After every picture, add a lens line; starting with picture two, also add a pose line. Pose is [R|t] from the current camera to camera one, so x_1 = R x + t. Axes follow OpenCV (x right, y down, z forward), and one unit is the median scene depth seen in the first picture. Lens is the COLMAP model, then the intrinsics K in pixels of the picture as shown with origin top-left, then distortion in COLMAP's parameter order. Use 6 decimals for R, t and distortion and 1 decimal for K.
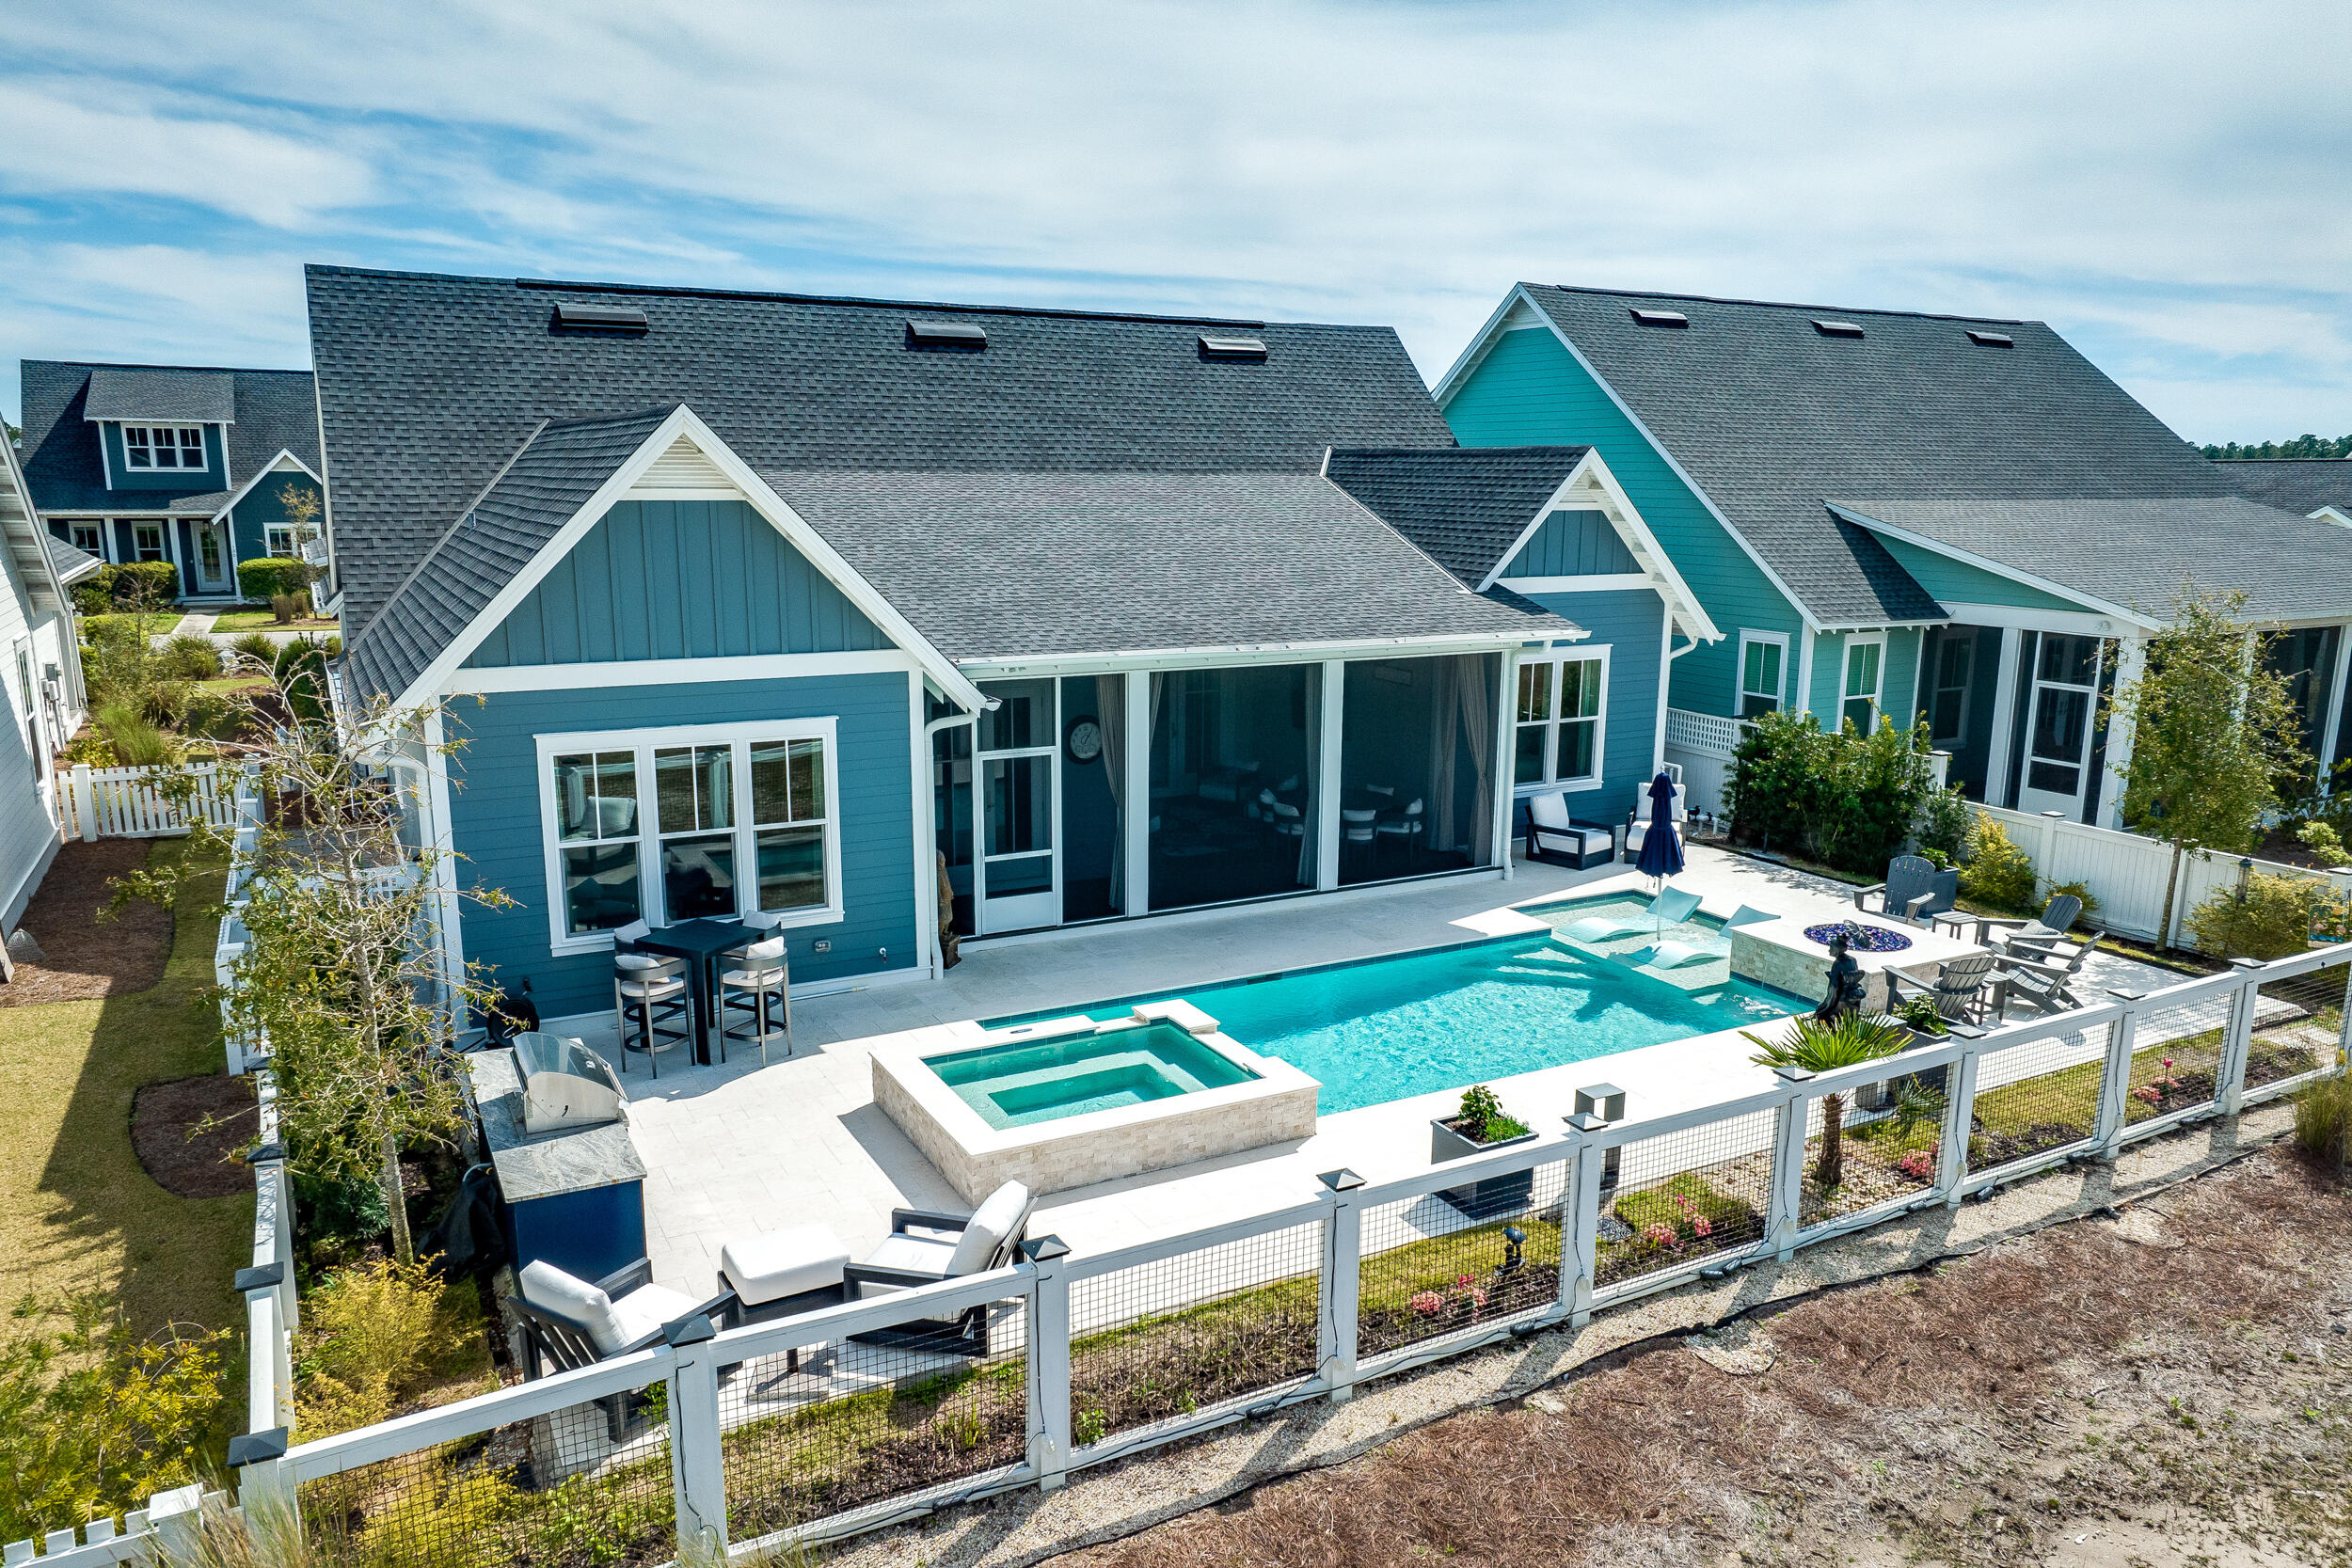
lens RADIAL K [[1613.3, 0, 1188.4], [0, 1613.3, 822.6], [0, 0, 1]] dist [-0.006907, 0.001016]
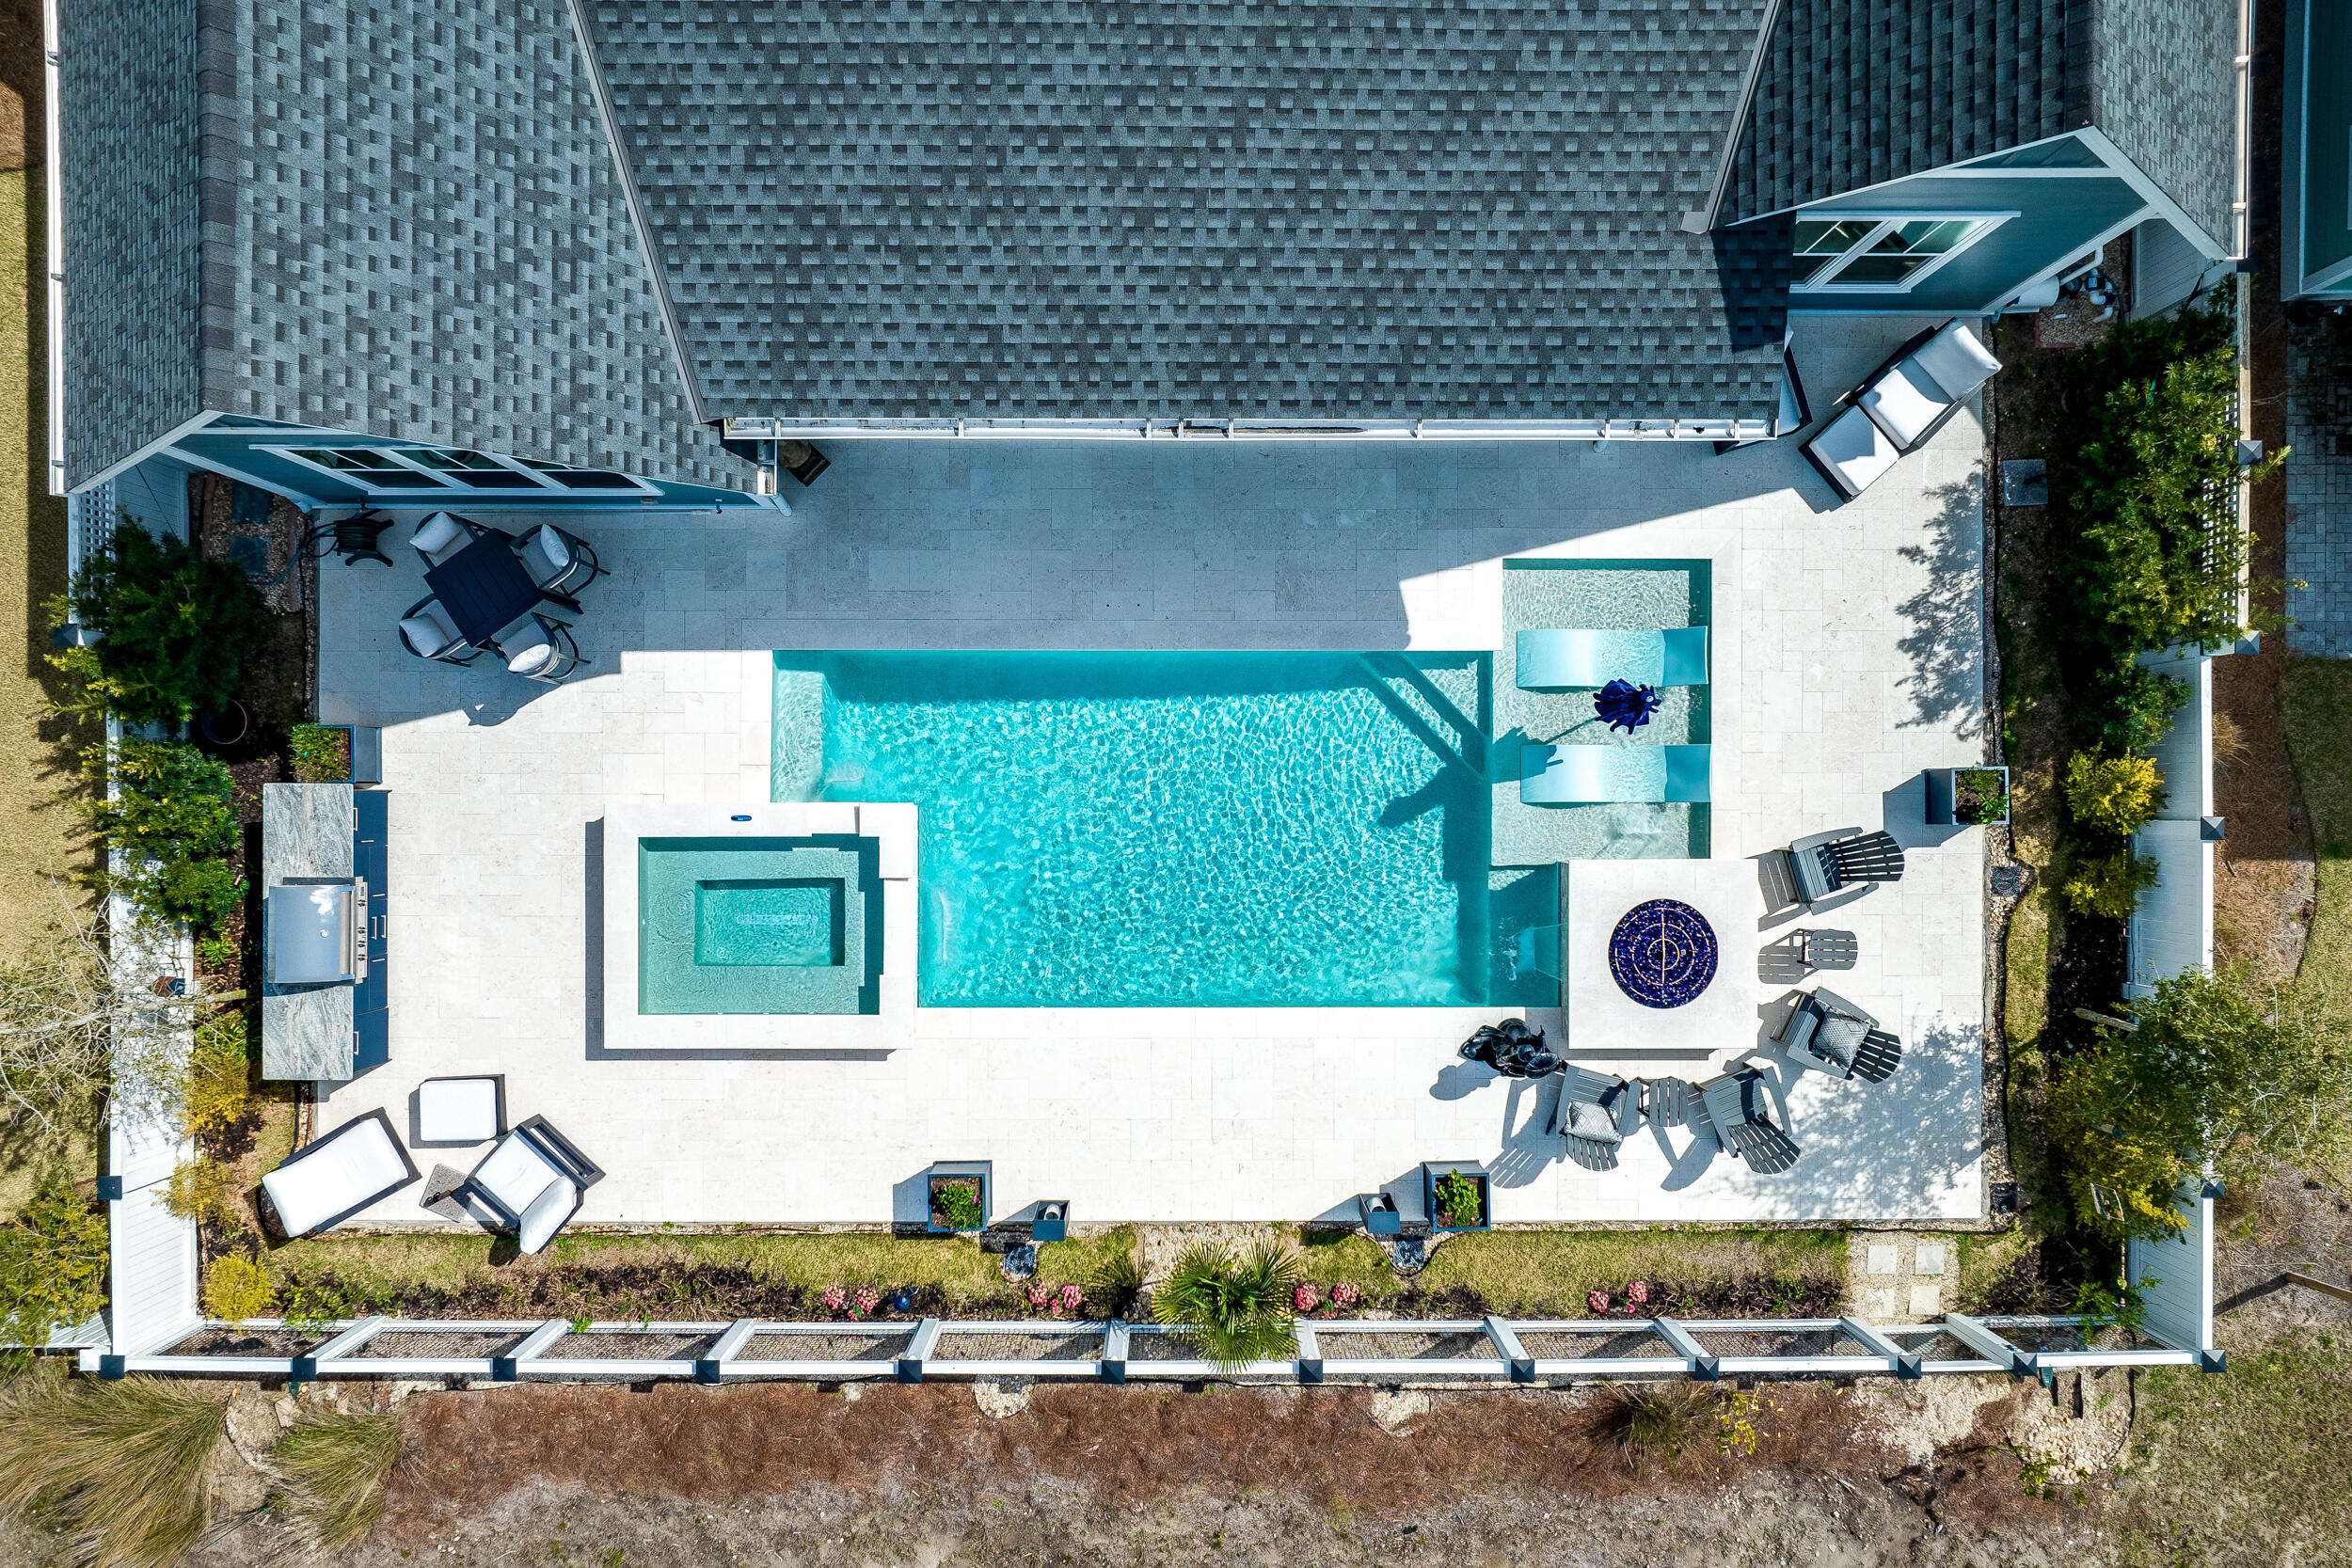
lens RADIAL K [[1626.4, 0, 1176.0], [0, 1626.4, 784.0], [0, 0, 1]] dist [-0.003016, 0.000452]
pose [[0.879295, 0.476271, -0.002432, 0.121459], [-0.100020, 0.189646, 0.976745, -0.805195], [0.465656, -0.858604, 0.214392, 0.734758]]
